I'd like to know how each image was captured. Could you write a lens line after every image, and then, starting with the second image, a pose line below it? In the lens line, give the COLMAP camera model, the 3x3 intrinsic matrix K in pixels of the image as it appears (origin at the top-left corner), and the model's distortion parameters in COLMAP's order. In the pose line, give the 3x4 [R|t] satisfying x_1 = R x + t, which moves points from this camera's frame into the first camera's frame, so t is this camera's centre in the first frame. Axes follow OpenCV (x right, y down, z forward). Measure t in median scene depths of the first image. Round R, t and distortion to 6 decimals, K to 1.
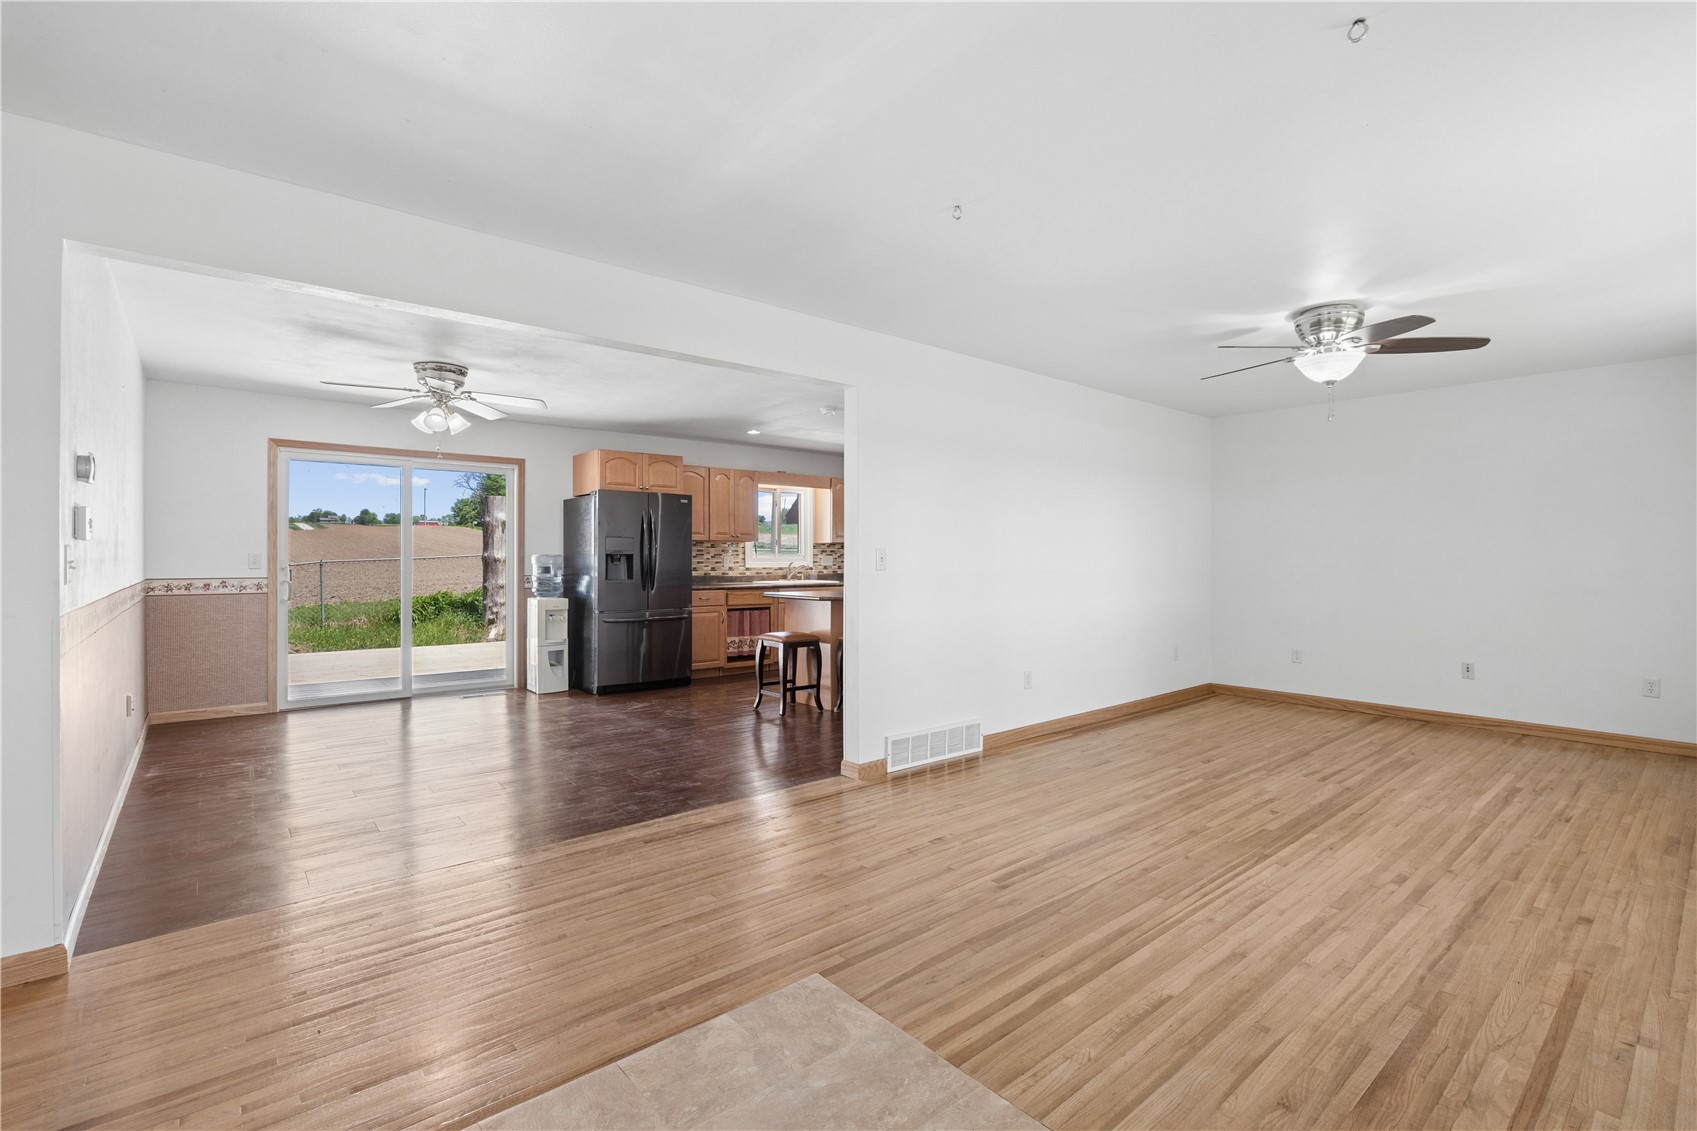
lens RADIAL K [[765.2, 0, 847.6], [0, 765.2, 566.7], [0, 0, 1]] dist [-0.011853, 0.000693]
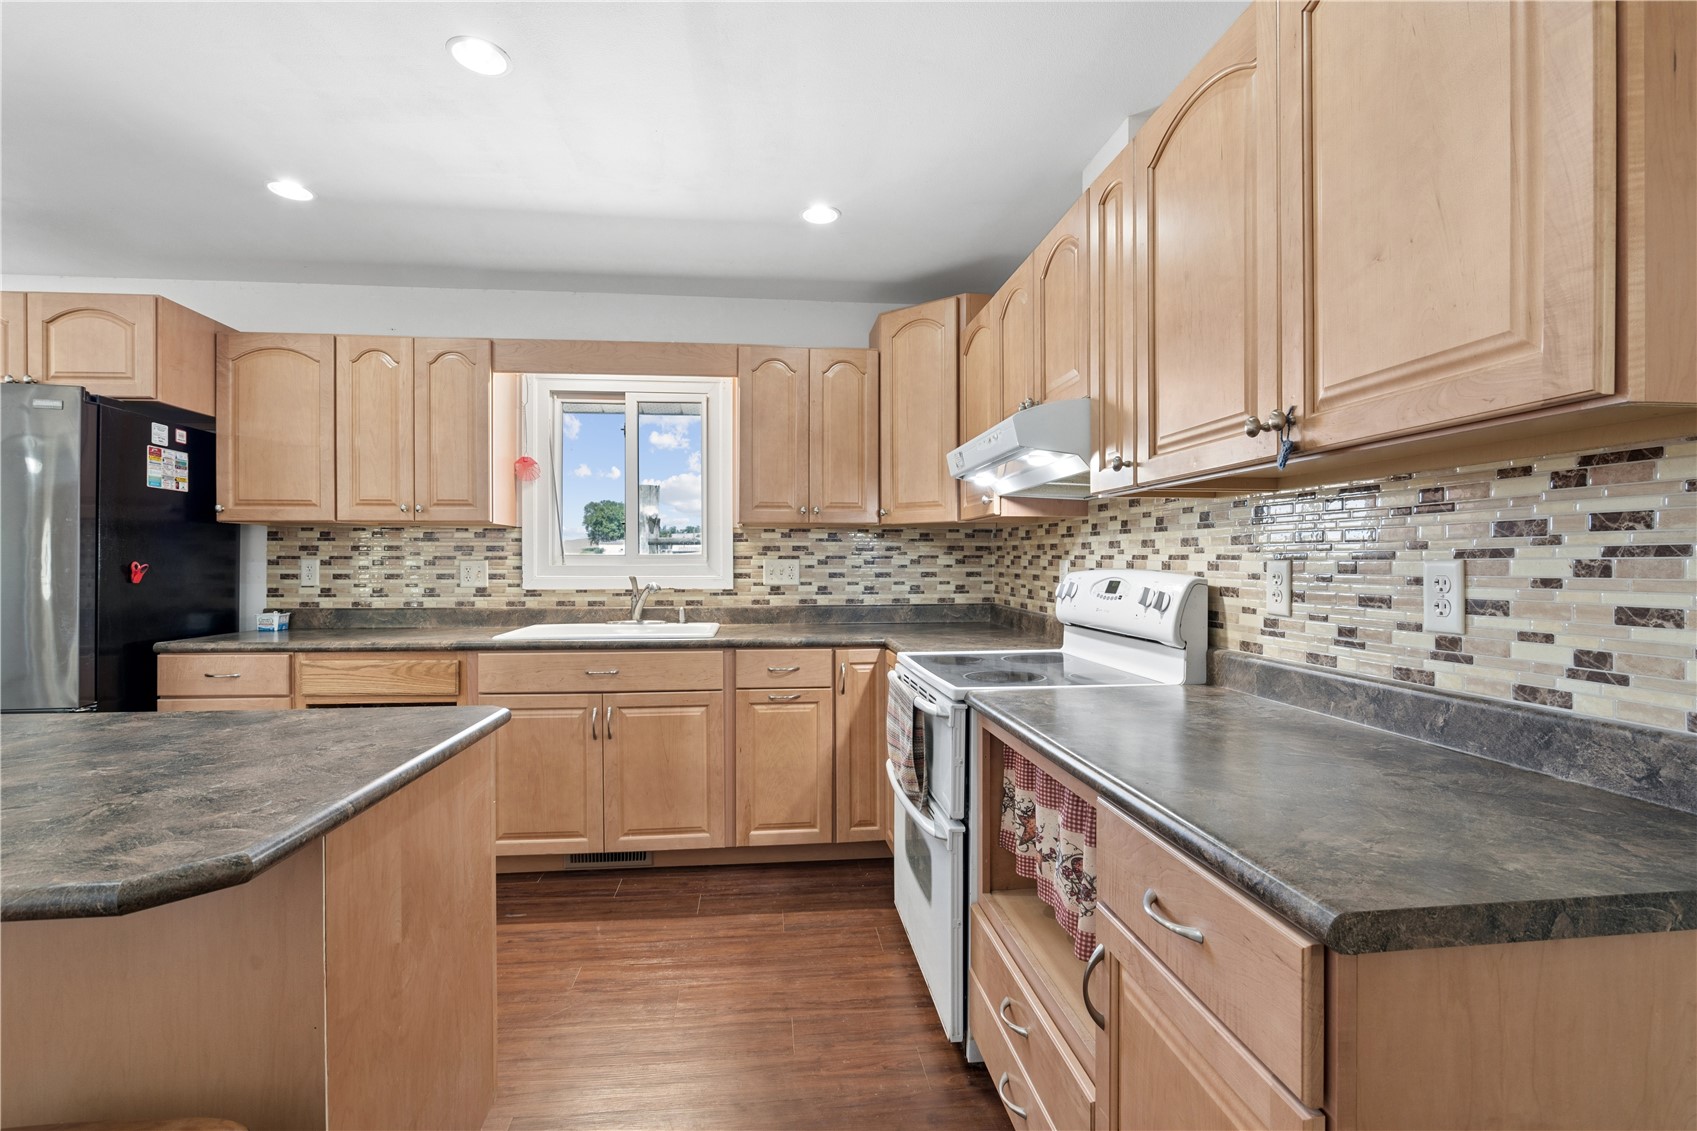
lens RADIAL K [[765.2, 0, 847.6], [0, 765.2, 566.7], [0, 0, 1]] dist [-0.011853, 0.000693]
pose [[0.825545, -0.000332, -0.564336, 0.269113], [-0.005055, 0.999955, -0.007984, -0.009676], [0.564313, 0.009444, 0.825507, 0.858886]]
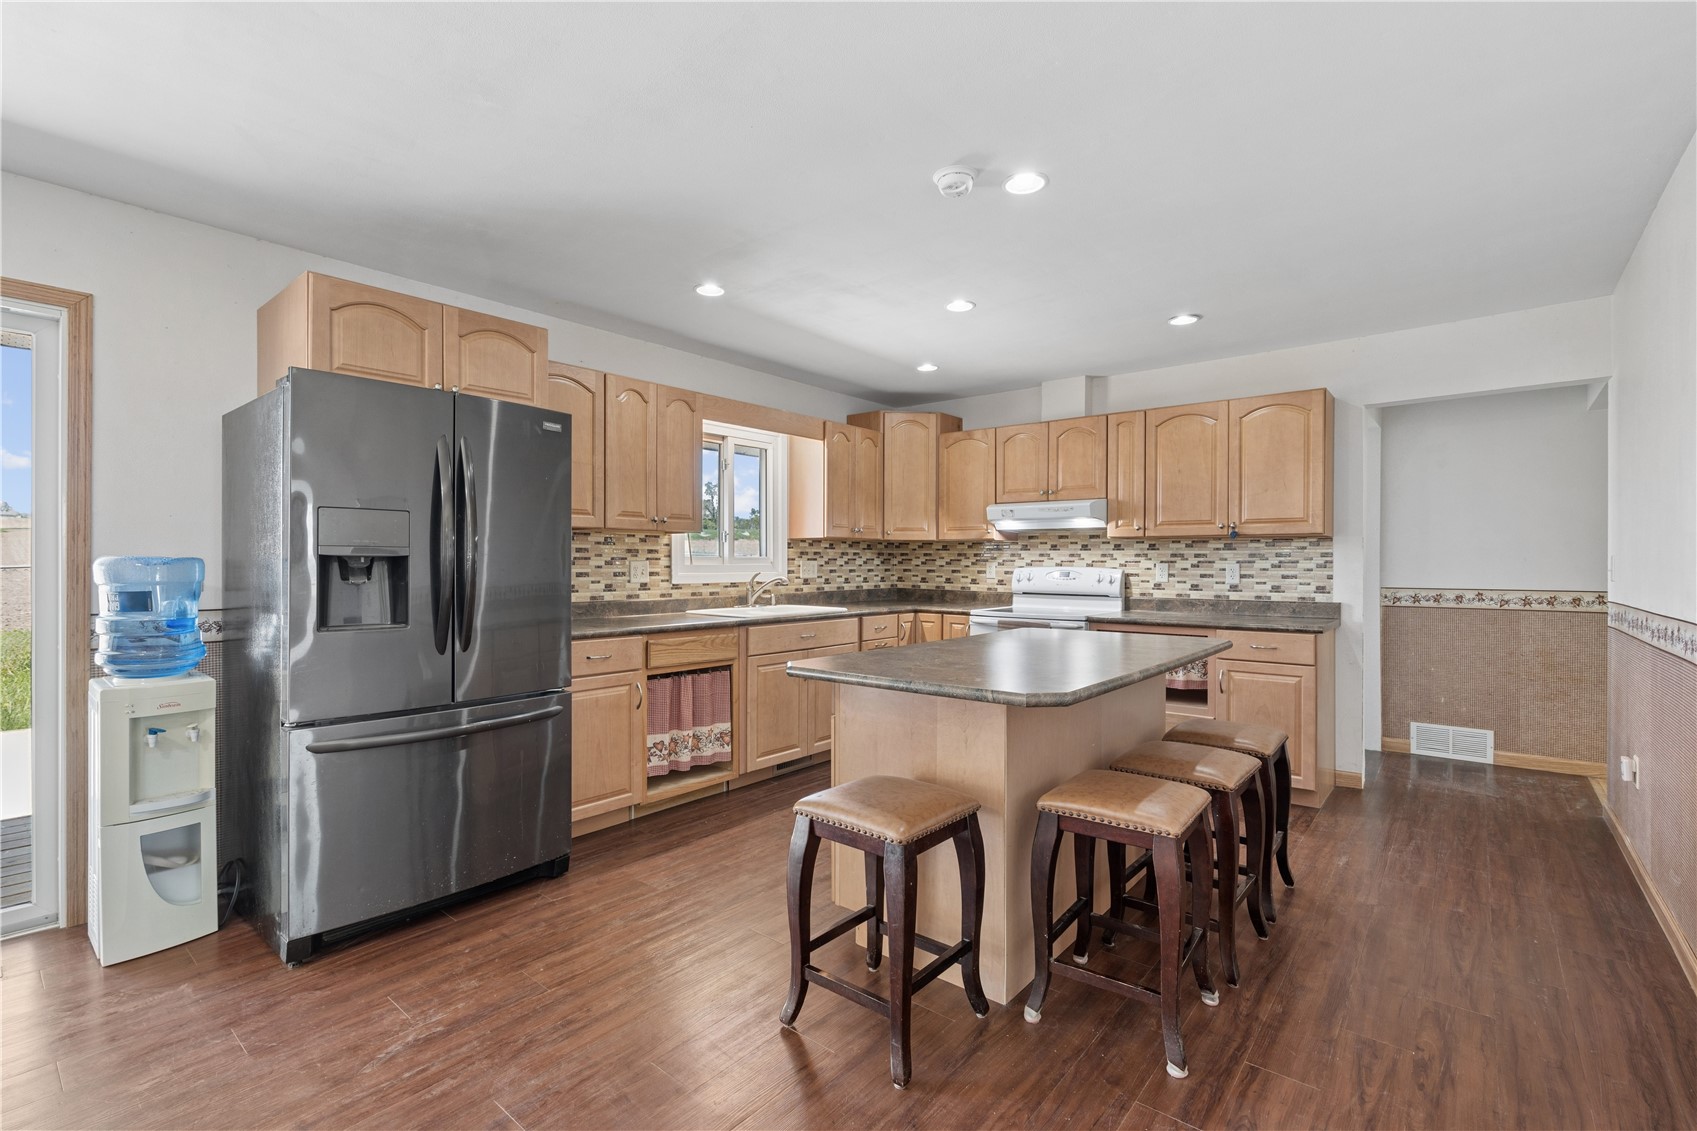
lens RADIAL K [[765.2, 0, 847.6], [0, 765.2, 566.7], [0, 0, 1]] dist [-0.011853, 0.000693]
pose [[0.984880, -0.001669, 0.173228, -0.119608], [0.002961, 0.999970, -0.007201, -0.007180], [-0.173211, 0.007605, 0.984855, 0.530427]]
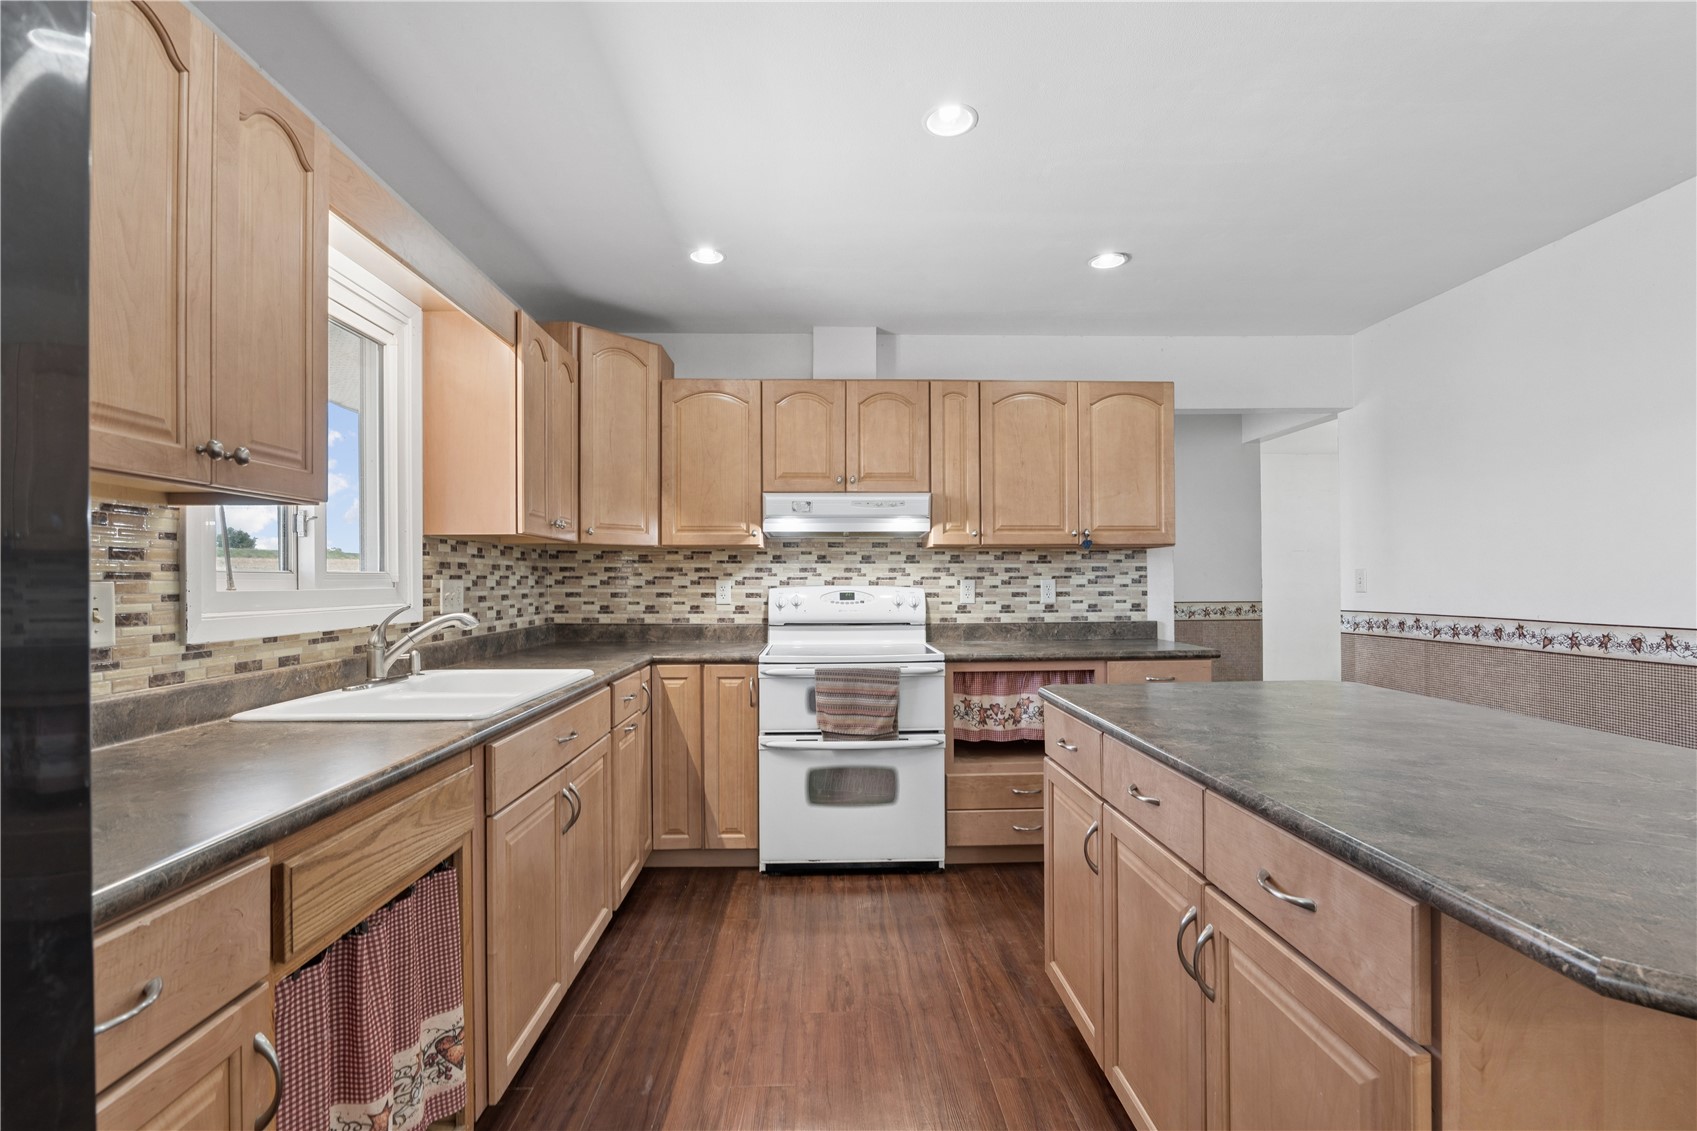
lens RADIAL K [[773.4, 0, 841.3], [0, 773.4, 581.0], [0, 0, 1]] dist [-0.002632, 0.000064]
pose [[0.625624, -0.007336, 0.780090, -0.202923], [0.019212, 0.999797, -0.006006, -0.011524], [-0.779888, 0.018744, 0.625639, 0.855355]]
